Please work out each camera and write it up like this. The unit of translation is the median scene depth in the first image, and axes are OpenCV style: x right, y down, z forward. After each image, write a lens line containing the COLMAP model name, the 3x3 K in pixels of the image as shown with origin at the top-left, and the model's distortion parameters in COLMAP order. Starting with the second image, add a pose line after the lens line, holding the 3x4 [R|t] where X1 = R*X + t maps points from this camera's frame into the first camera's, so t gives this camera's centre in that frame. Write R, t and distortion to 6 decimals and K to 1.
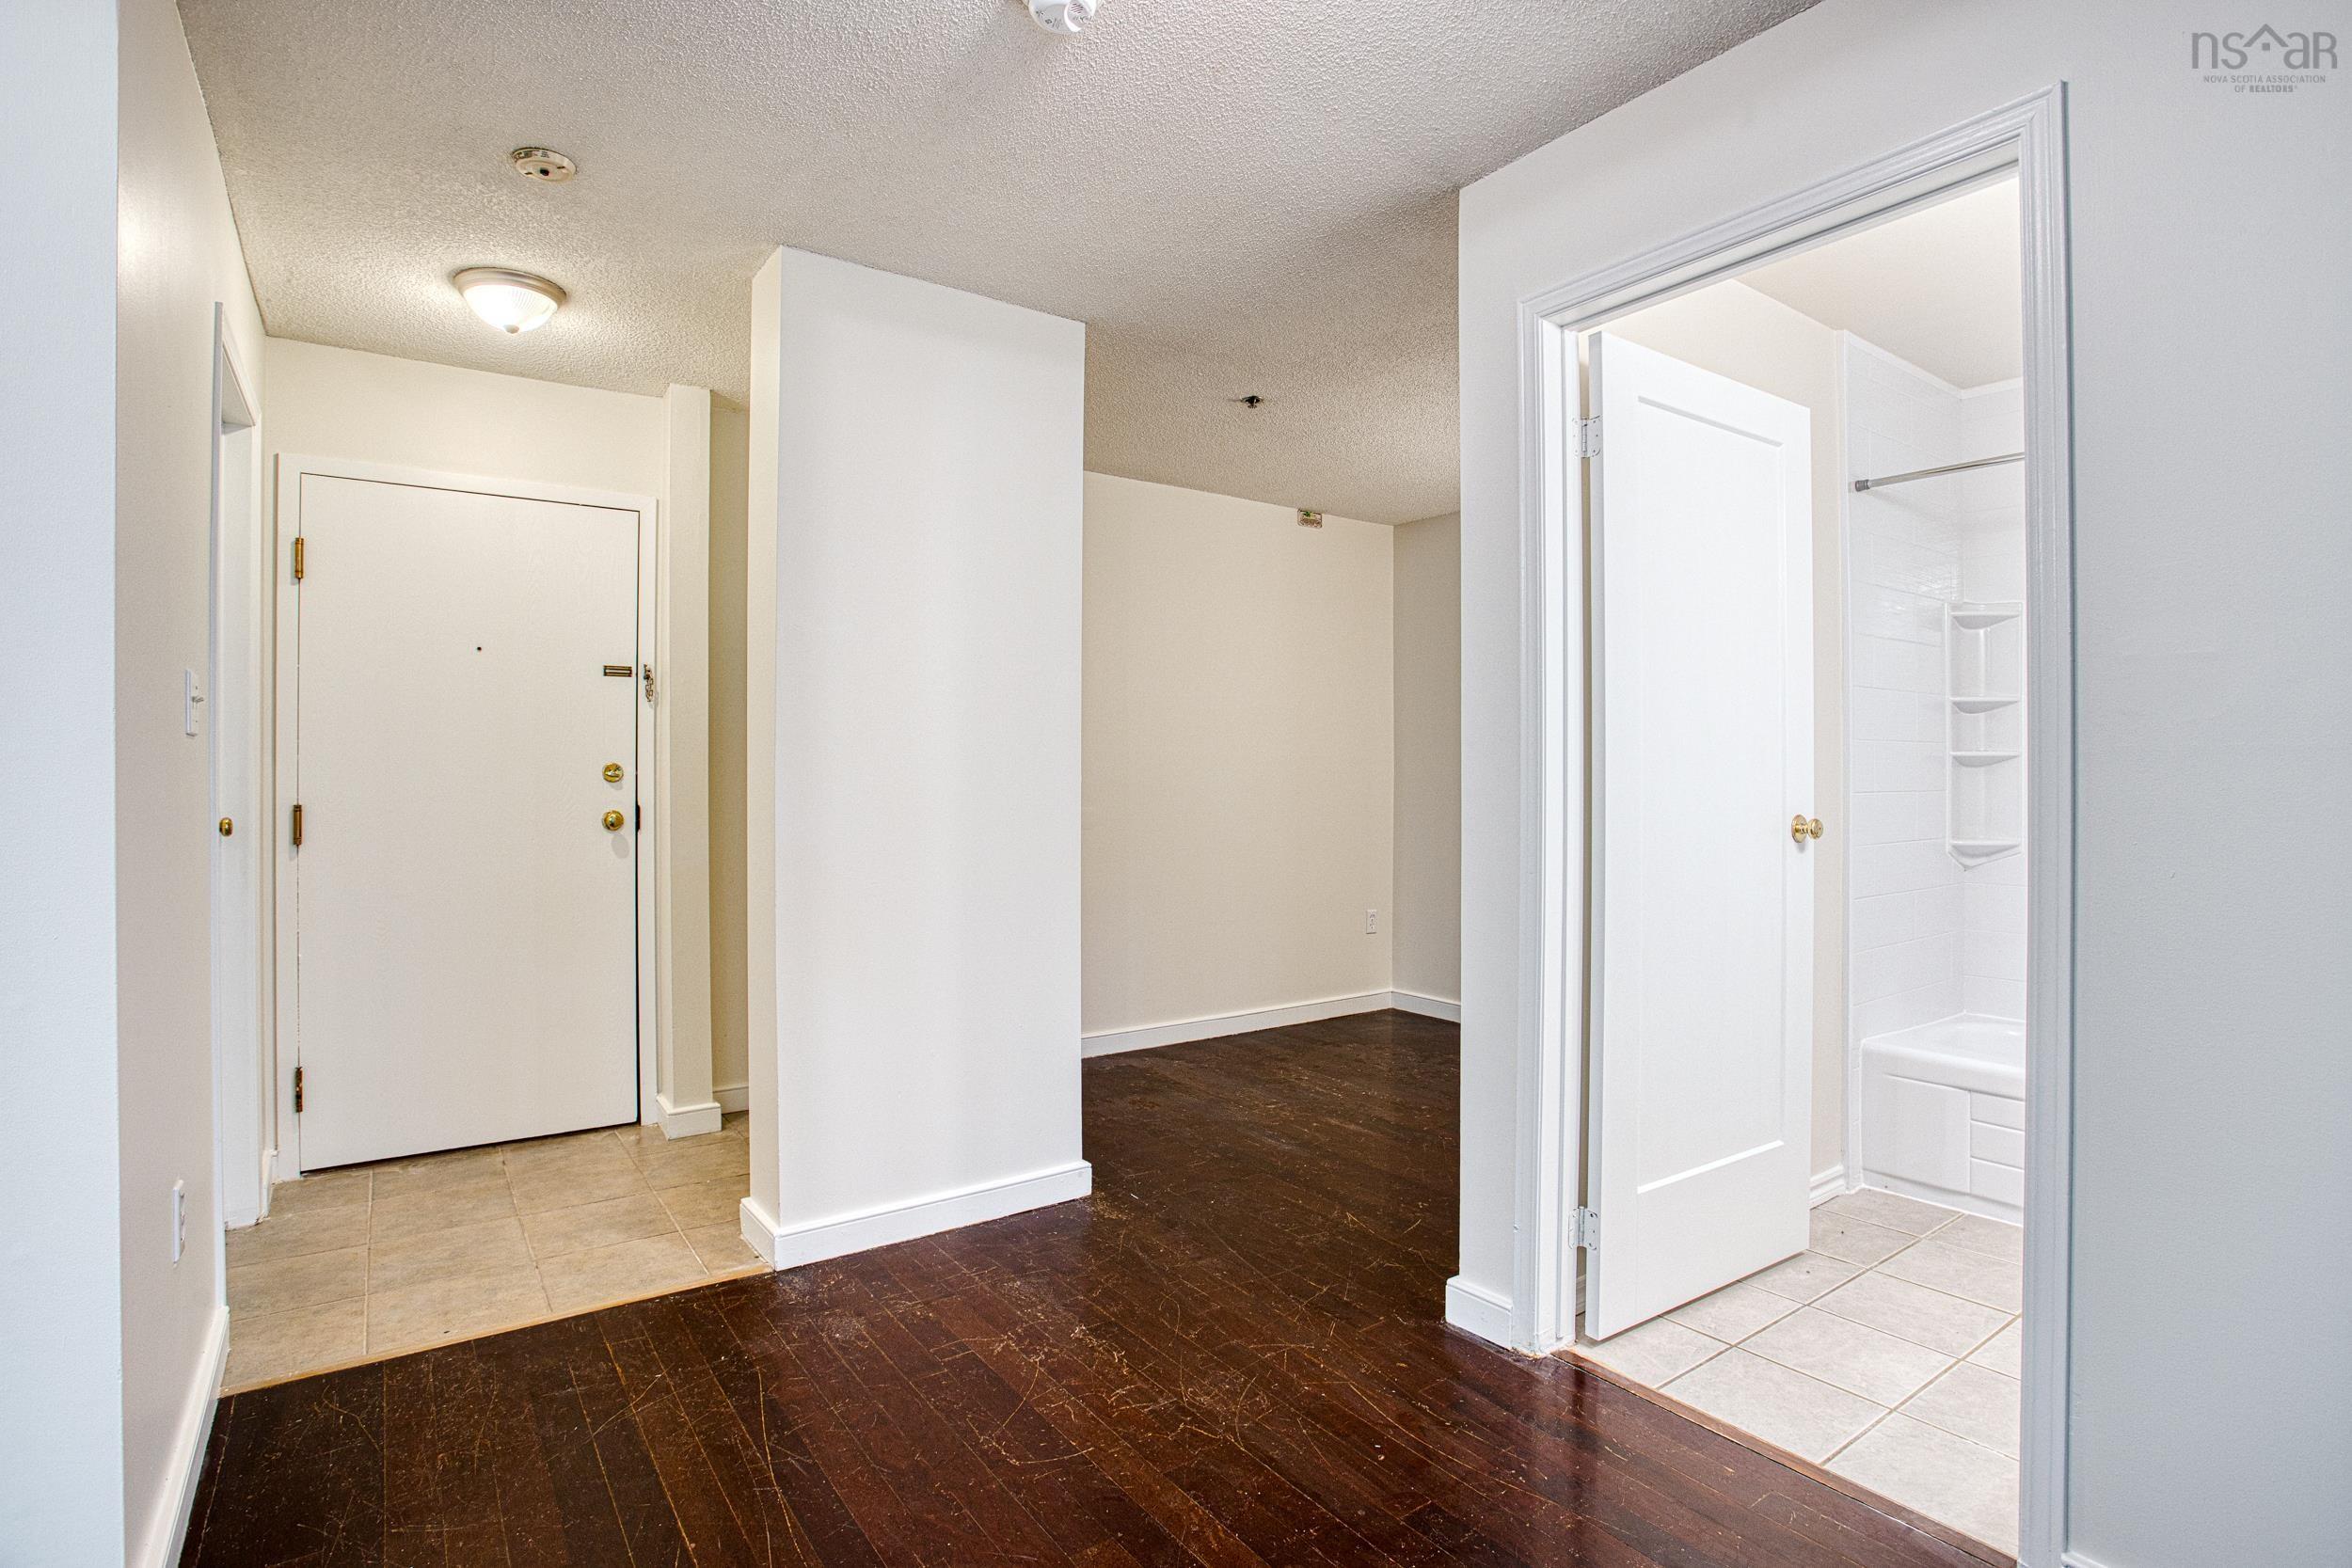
lens RADIAL K [[1154.5, 0, 1160.8], [0, 1154.5, 777.6], [0, 0, 1]] dist [-0.054507, 0.019031]
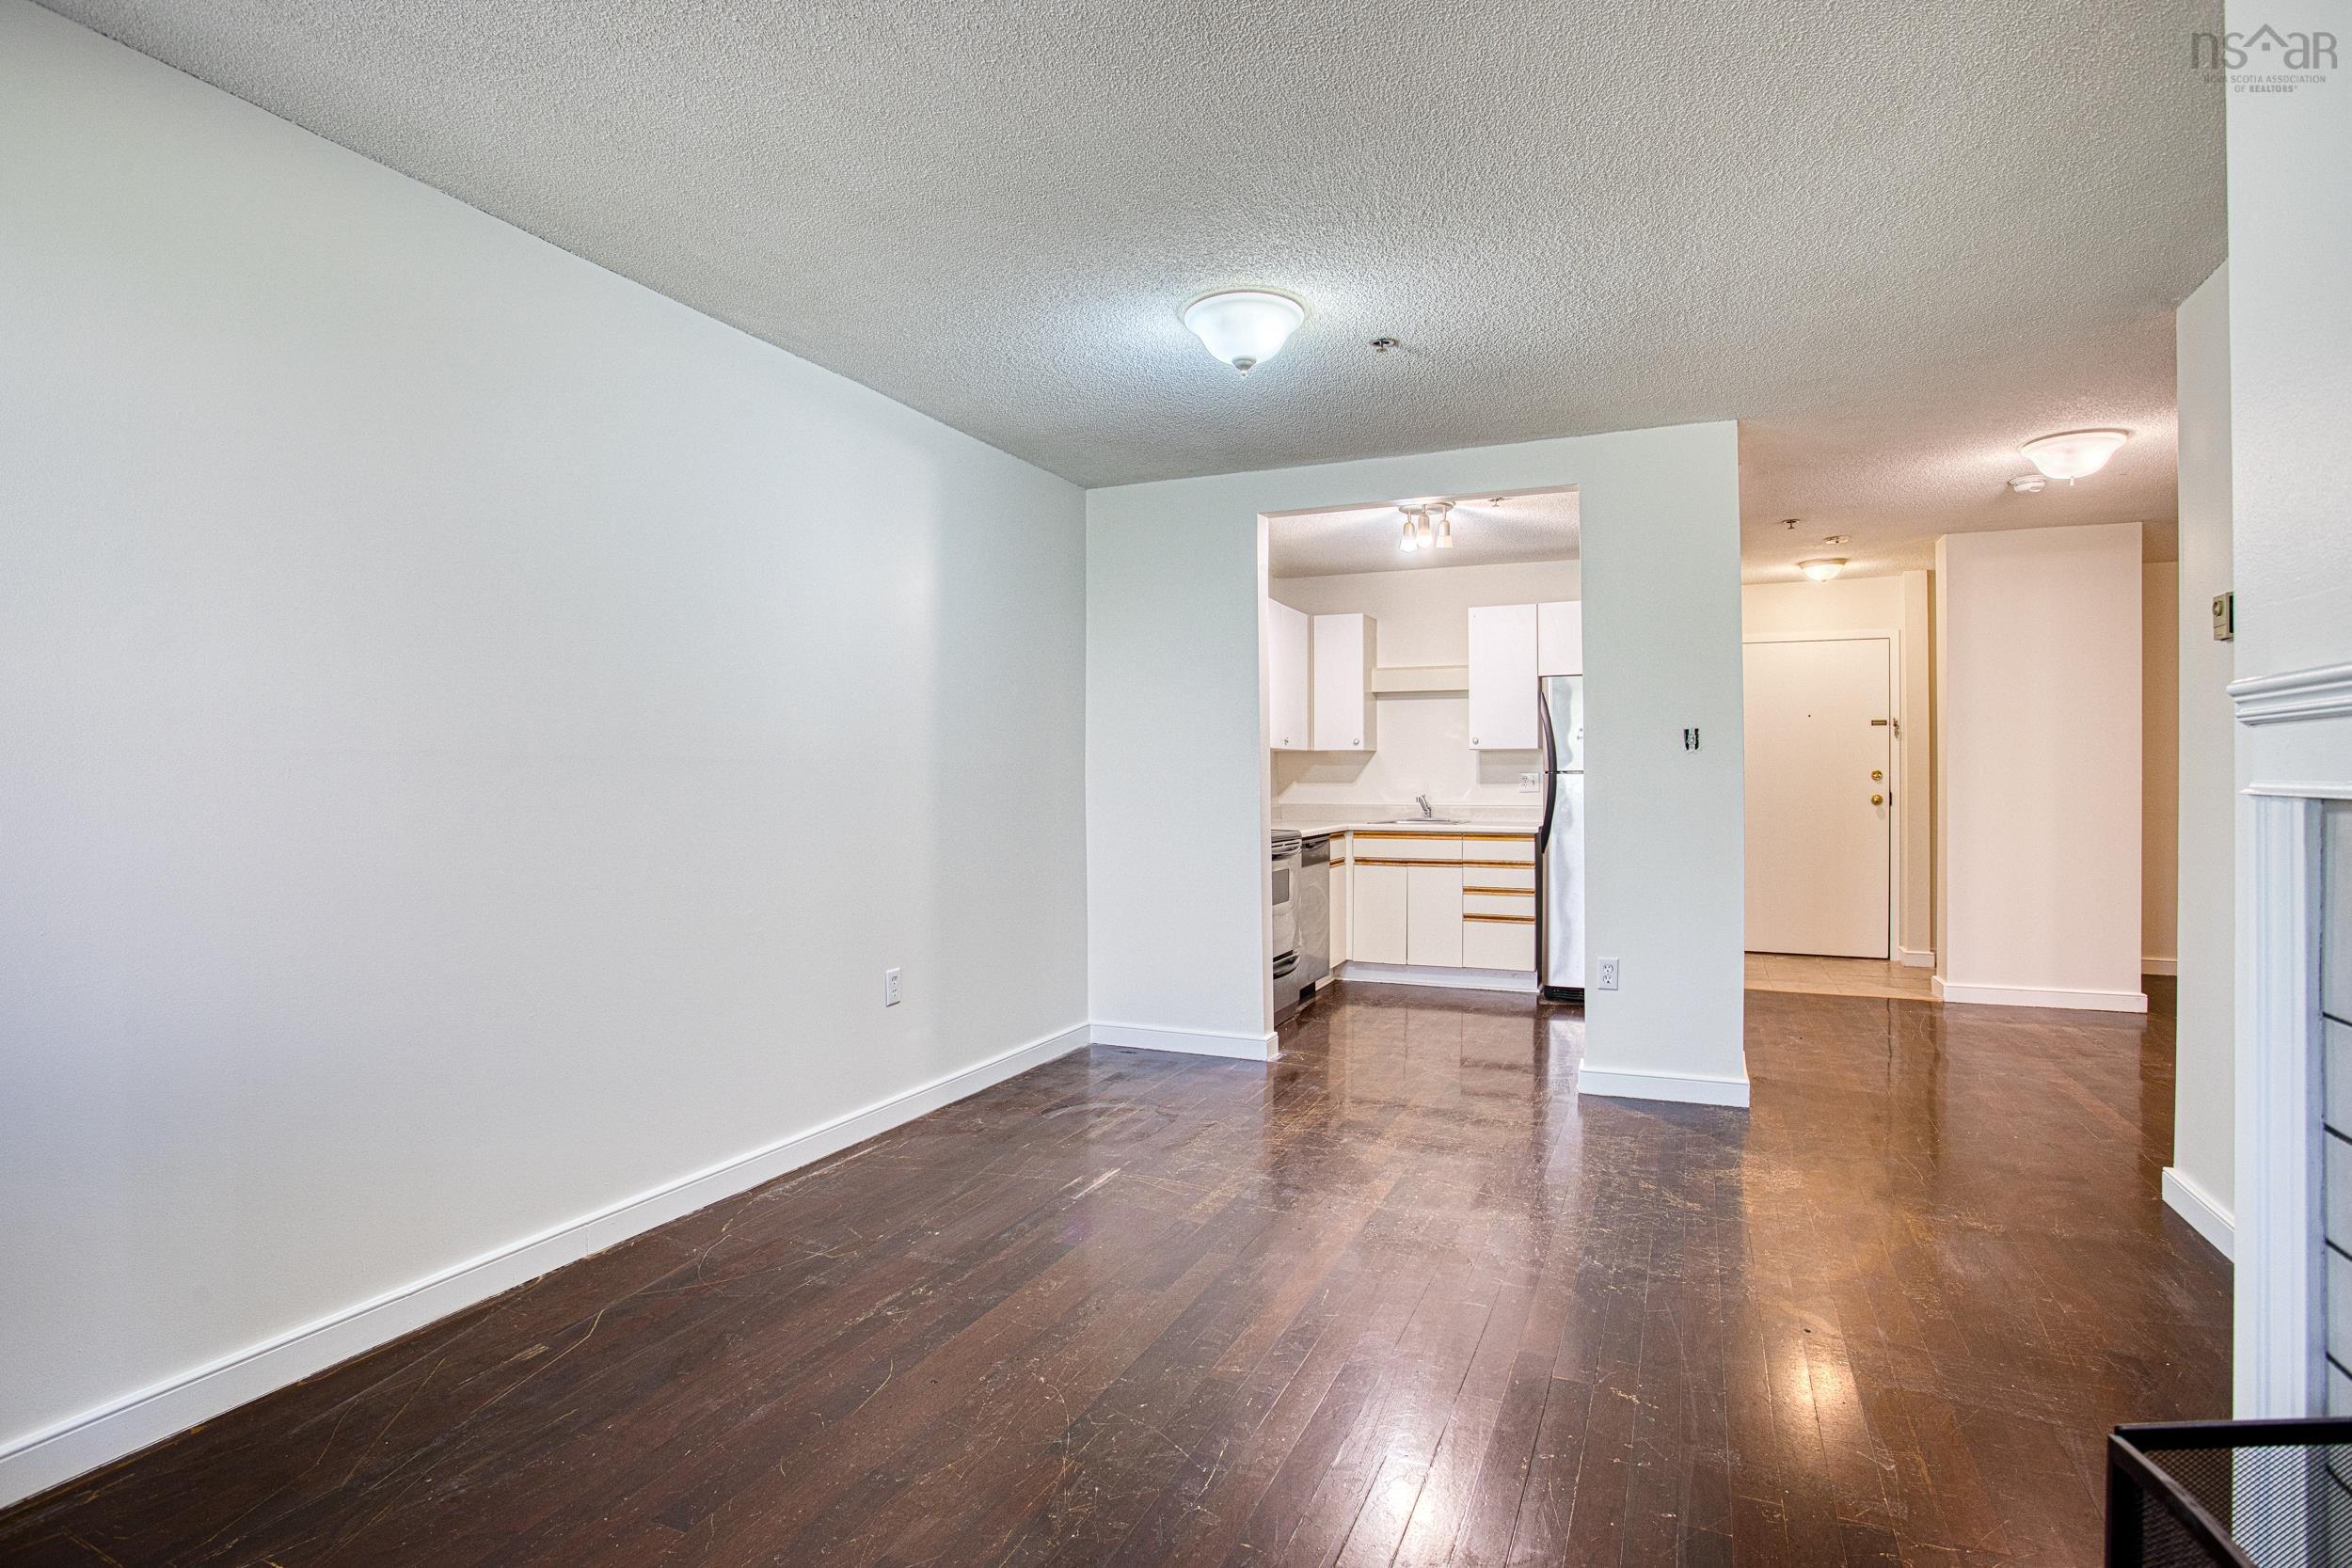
lens RADIAL K [[1154.5, 0, 1206.6], [0, 1154.5, 773.8], [0, 0, 1]] dist [-0.054507, 0.019031]
pose [[0.540649, -0.002053, -0.841246, 0.612959], [0.001021, 0.999998, -0.001784, -0.005339], [0.841248, 0.000106, 0.540650, -1.163585]]
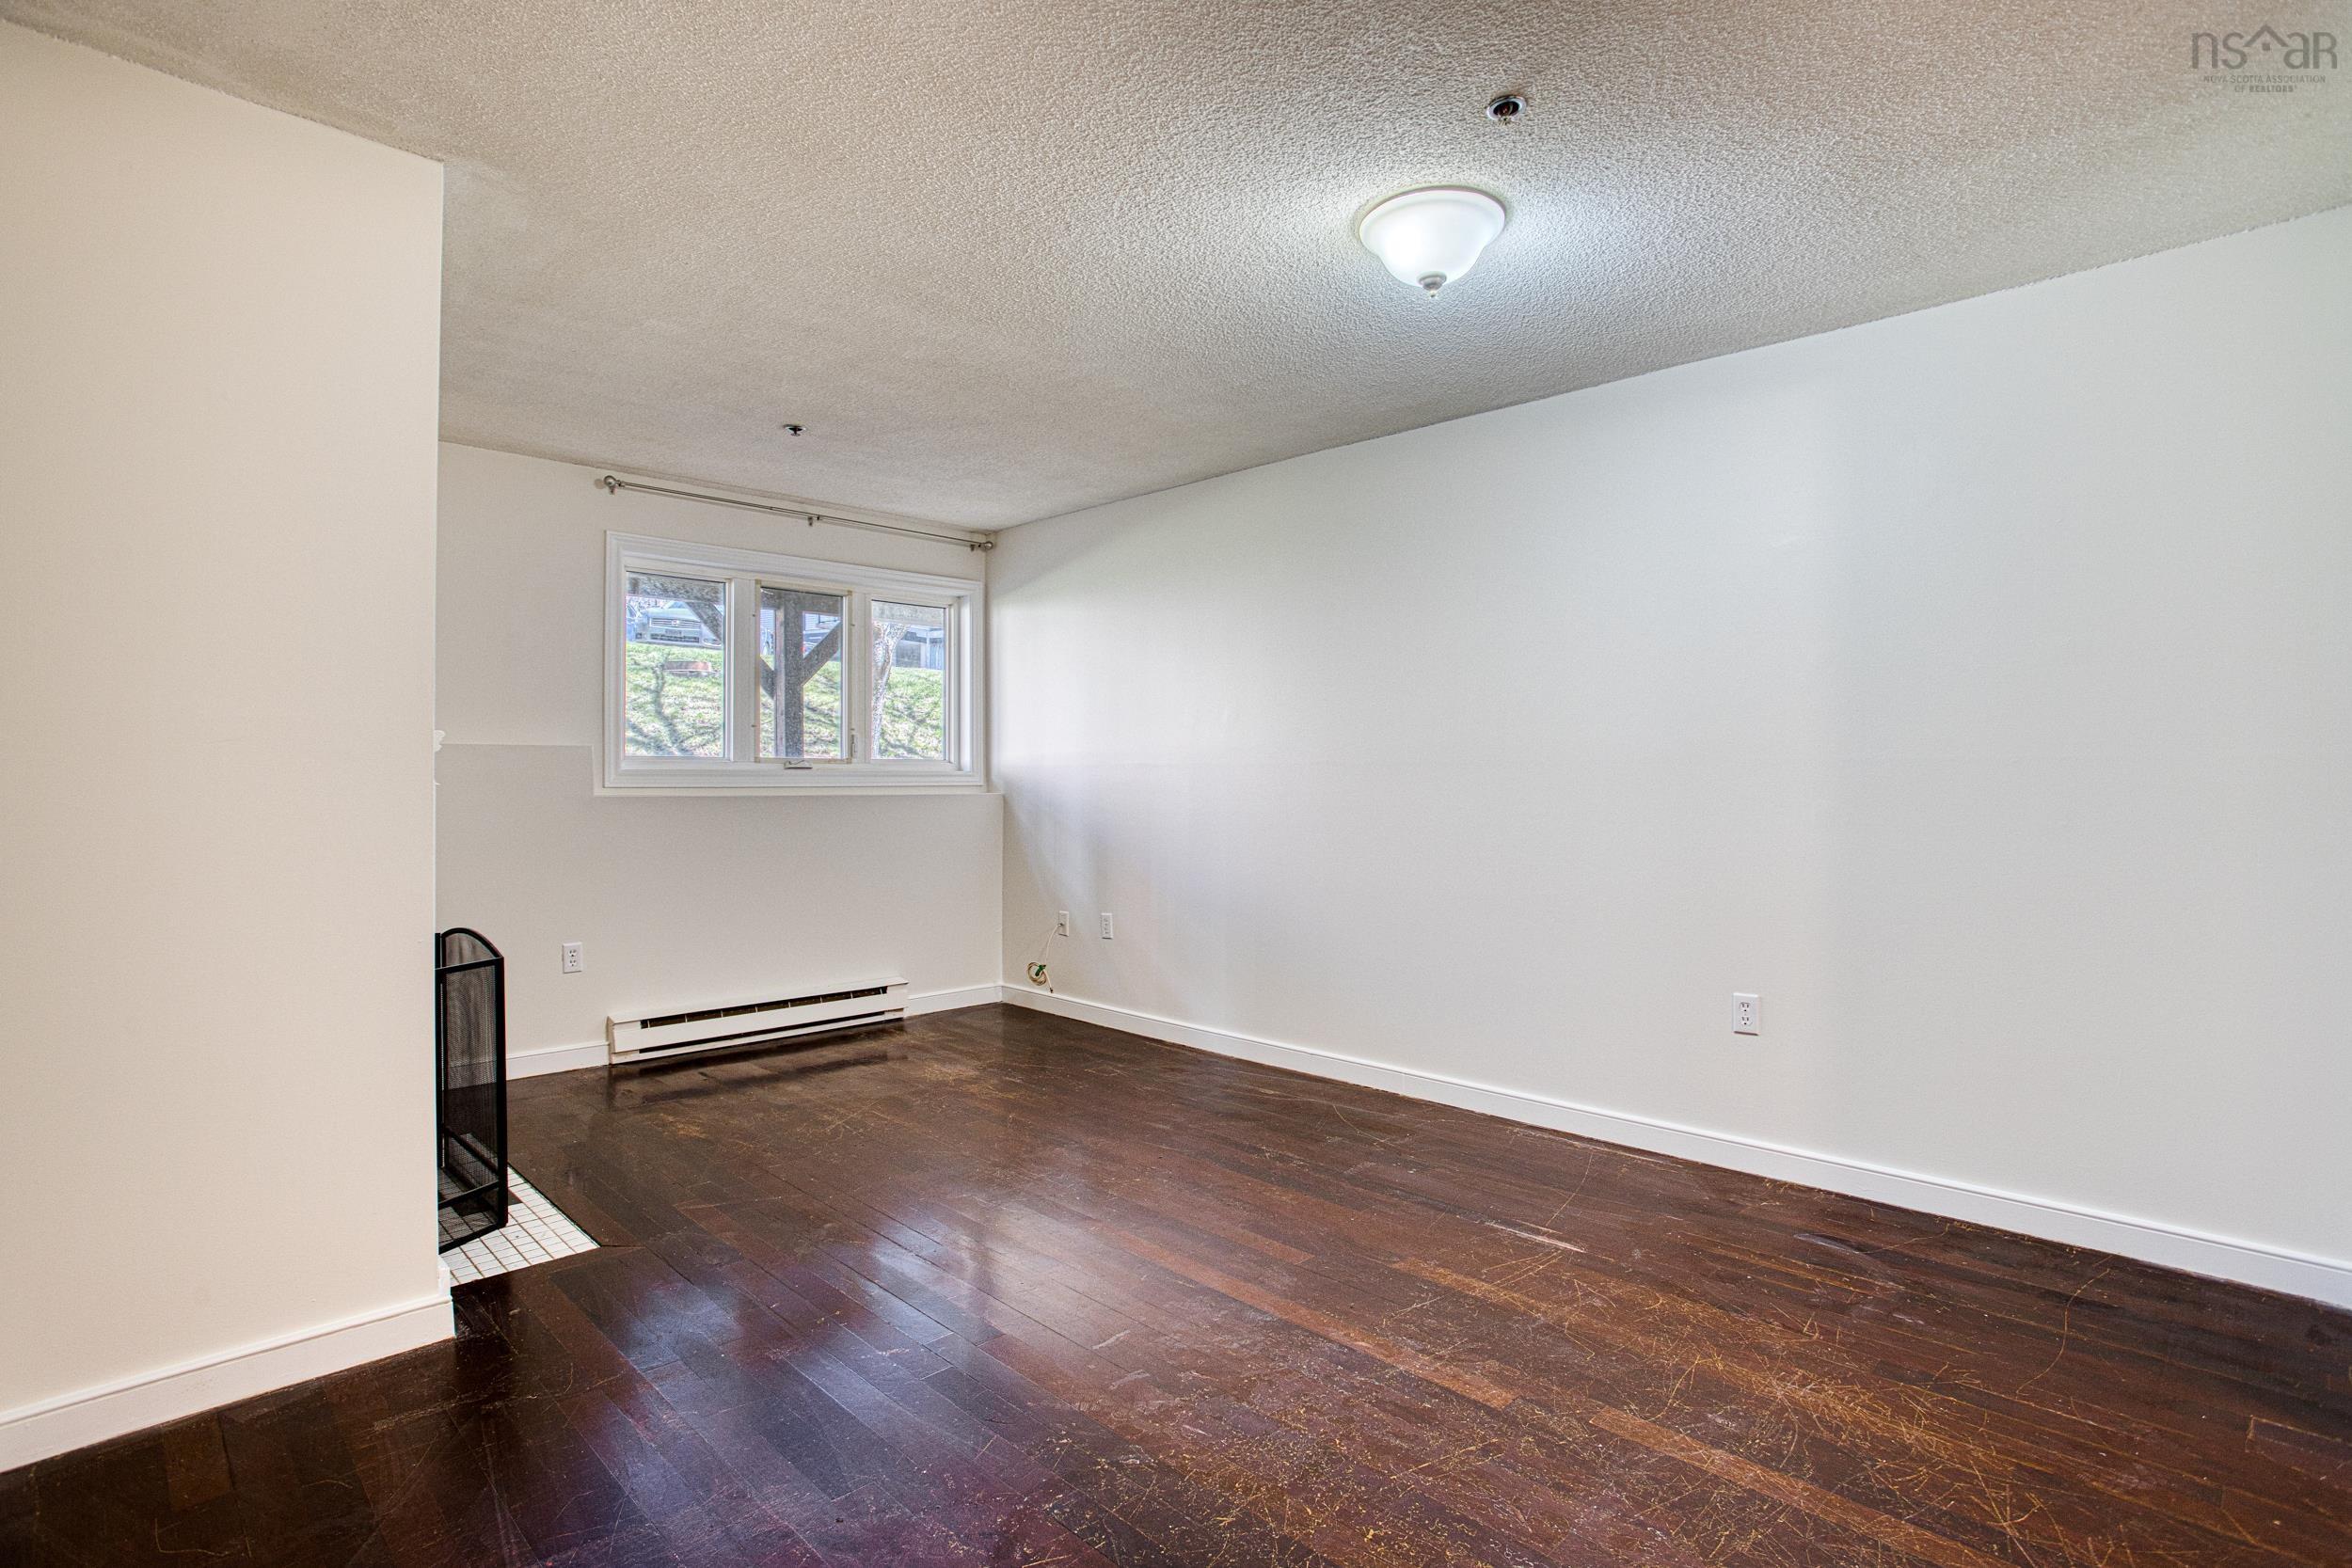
lens RADIAL K [[1154.5, 0, 1175.5], [0, 1154.5, 778.3], [0, 0, 1]] dist [-0.054507, 0.019031]
pose [[-0.983240, 0.001281, -0.182312, 0.144376], [0.001863, 0.999994, -0.003021, -0.001912], [0.182307, -0.003310, -0.983236, 0.131736]]
